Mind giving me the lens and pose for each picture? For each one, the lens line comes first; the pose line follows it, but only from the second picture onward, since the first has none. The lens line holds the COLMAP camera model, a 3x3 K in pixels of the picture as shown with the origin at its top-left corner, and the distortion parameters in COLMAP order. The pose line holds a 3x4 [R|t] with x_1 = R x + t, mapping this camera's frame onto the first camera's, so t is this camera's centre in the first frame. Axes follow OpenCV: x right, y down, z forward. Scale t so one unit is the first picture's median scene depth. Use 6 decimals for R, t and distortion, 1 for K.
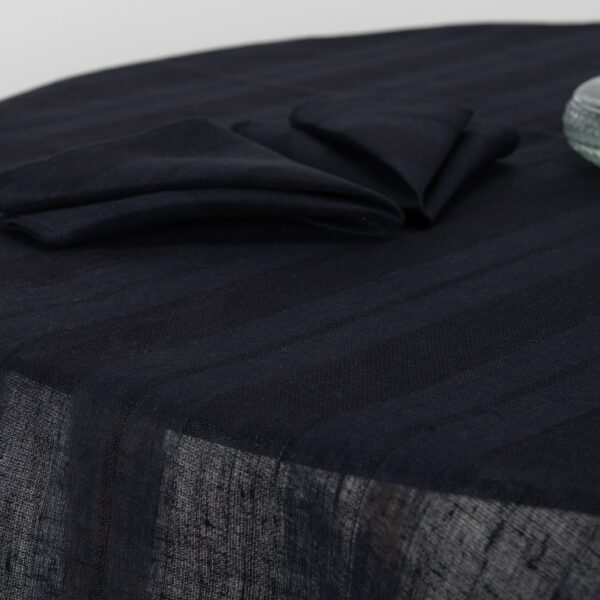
lens RADIAL K [[1530.8, 0, 300.0], [0, 1530.8, 300.0], [0, 0, 1]] dist [0.116042, -0.034813]
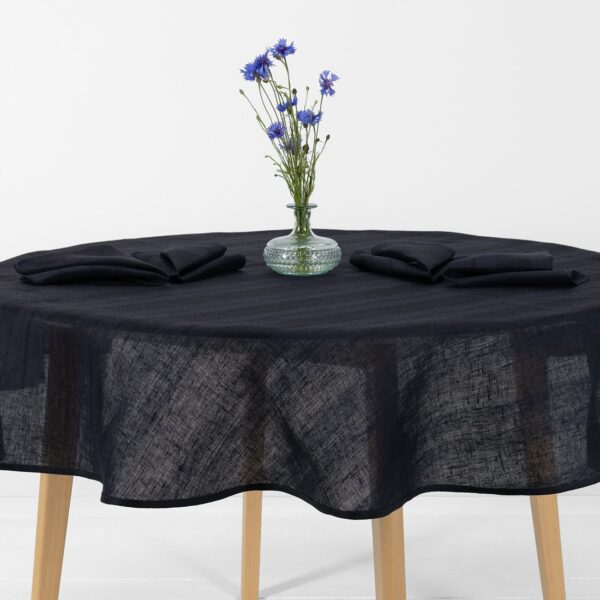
lens RADIAL K [[1205.4, 0, 300.0], [0, 1205.4, 300.0], [0, 0, 1]] dist [-0.013484, -0.155846]
pose [[0.996538, 0.031345, -0.077002, 0.599796], [-0.043061, 0.986888, -0.155554, 0.391067], [0.071117, 0.158331, 0.984822, -1.339723]]
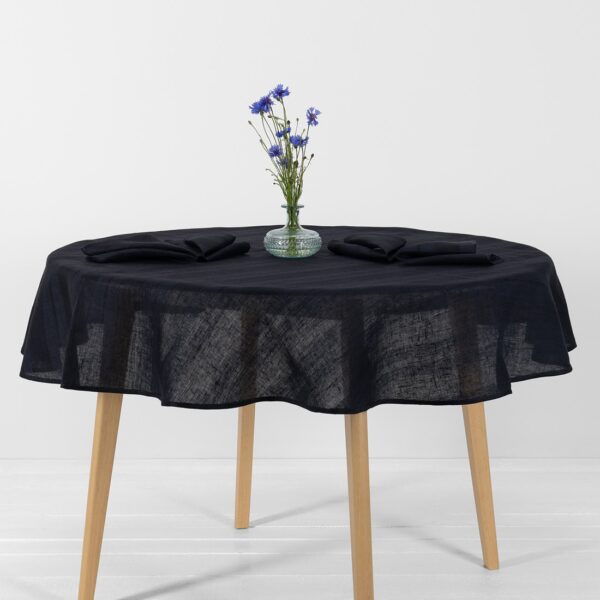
lens RADIAL K [[1247.4, 0, 300.0], [0, 1247.4, 300.0], [0, 0, 1]] dist [-0.012221, 0.026604]
pose [[0.998418, 0.033236, -0.045346, 0.591129], [-0.040189, 0.985936, -0.162222, 0.677390], [0.039317, 0.163788, 0.985712, -2.479045]]
